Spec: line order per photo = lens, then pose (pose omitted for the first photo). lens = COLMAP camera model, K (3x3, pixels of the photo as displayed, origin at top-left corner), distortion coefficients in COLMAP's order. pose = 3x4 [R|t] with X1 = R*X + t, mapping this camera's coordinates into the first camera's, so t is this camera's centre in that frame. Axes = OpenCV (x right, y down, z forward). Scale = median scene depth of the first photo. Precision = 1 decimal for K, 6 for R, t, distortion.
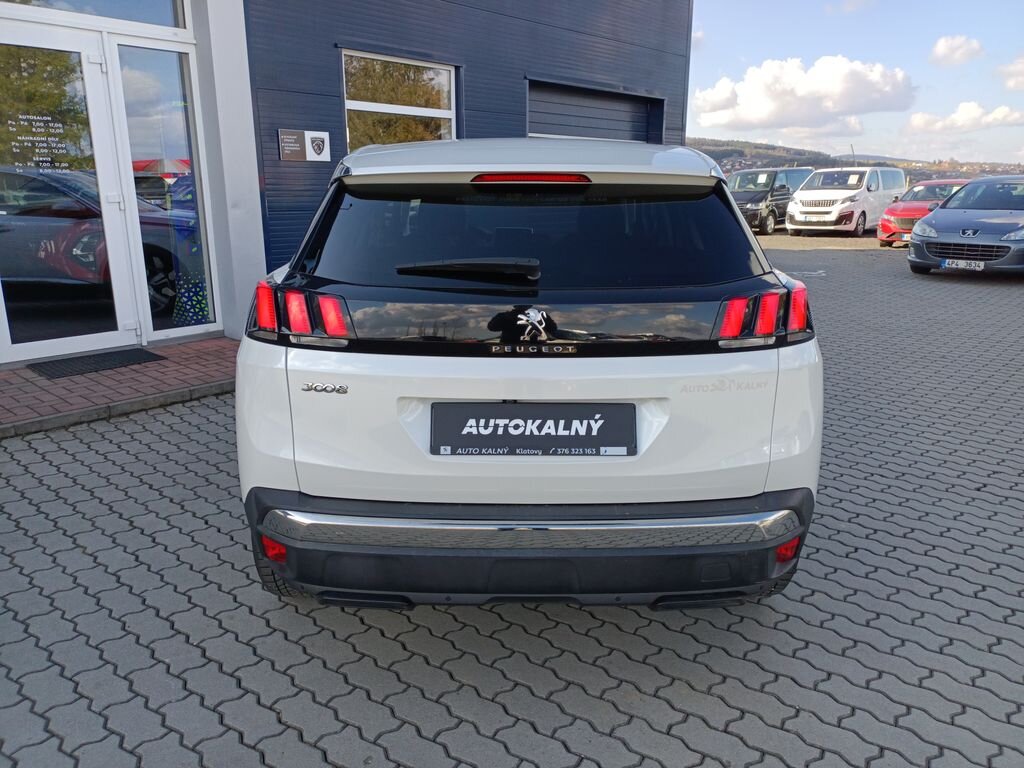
lens RADIAL K [[747.6, 0, 512.0], [0, 747.6, 384.0], [0, 0, 1]] dist [0.034013, -0.001240]
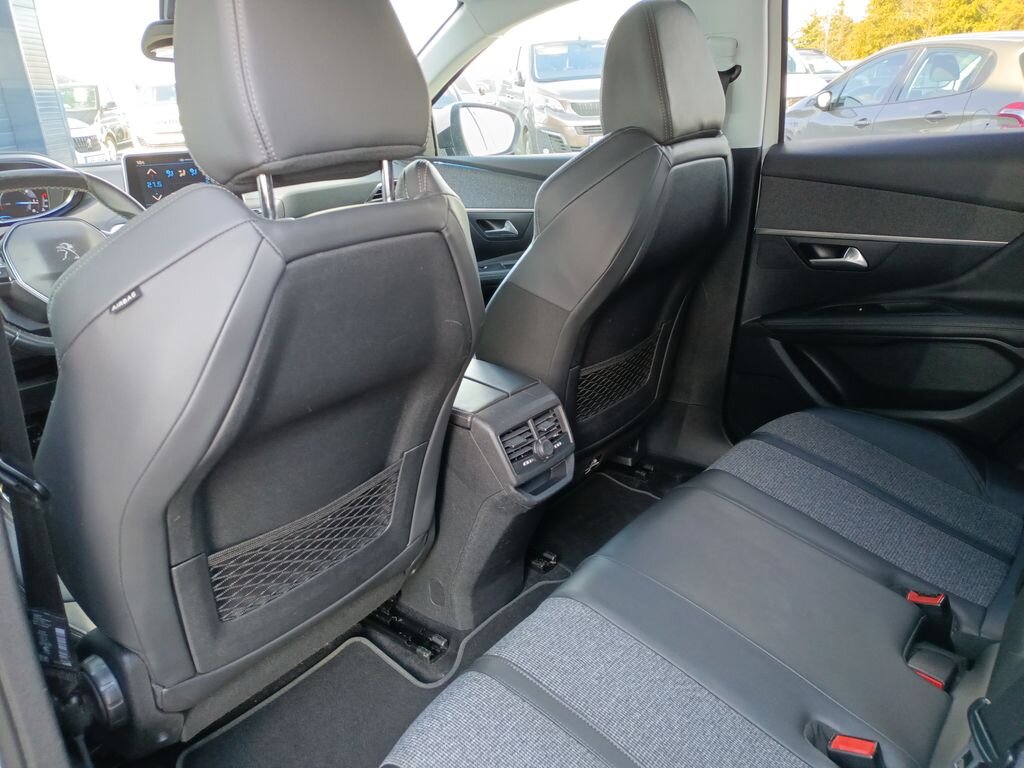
lens RADIAL K [[758.4, 0, 492.2], [0, 758.4, 369.1], [0, 0, 1]] dist [0.044091, 0.000196]
pose [[0.657576, -0.292894, 0.694123, -0.074127], [0.245051, 0.954388, 0.170568, -0.056558], [-0.712421, 0.057935, 0.699357, 0.267544]]
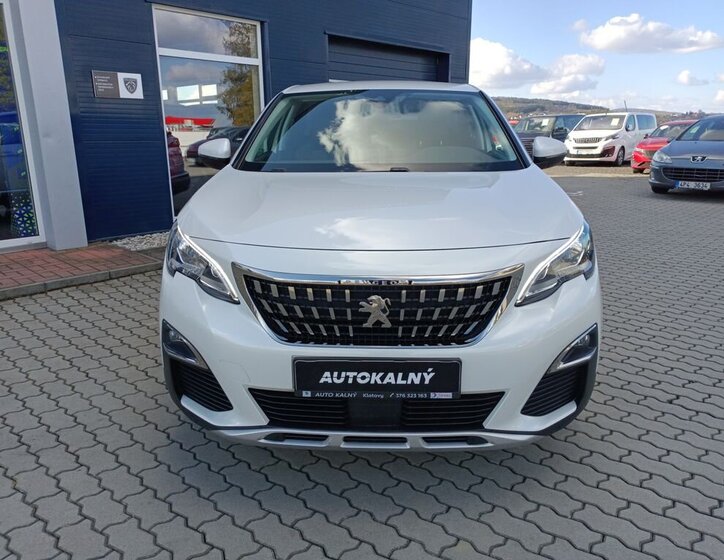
lens RADIAL K [[544.6, 0, 362.0], [0, 544.6, 280.0], [0, 0, 1]] dist [0.002311, 0.058763]
pose [[0.999686, -0.001675, -0.024995, 0.078775], [0.001792, 0.999988, 0.004629, -0.009087], [0.024987, -0.004673, 0.999677, 0.091771]]
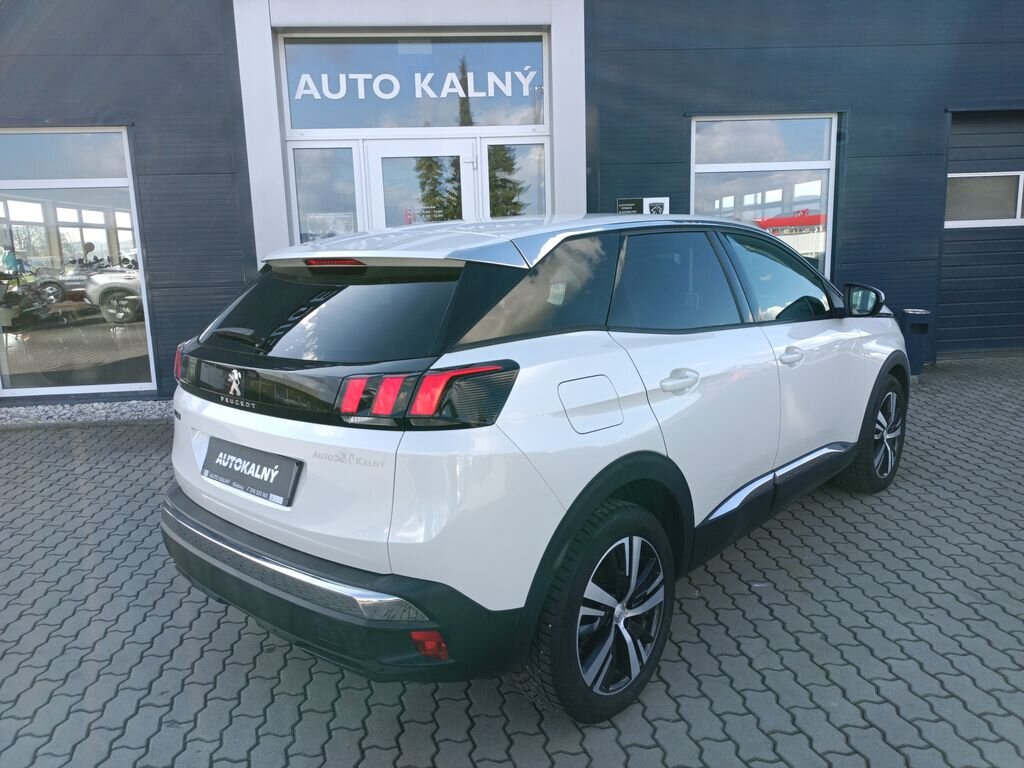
lens RADIAL K [[767.6, 0, 508.3], [0, 767.6, 381.9], [0, 0, 1]] dist [0.004971, -0.002477]
pose [[0.736742, 0.091230, -0.669991, 0.205126], [-0.138810, 0.990159, -0.017814, -0.020494], [0.661772, 0.106125, 0.742155, 0.059289]]
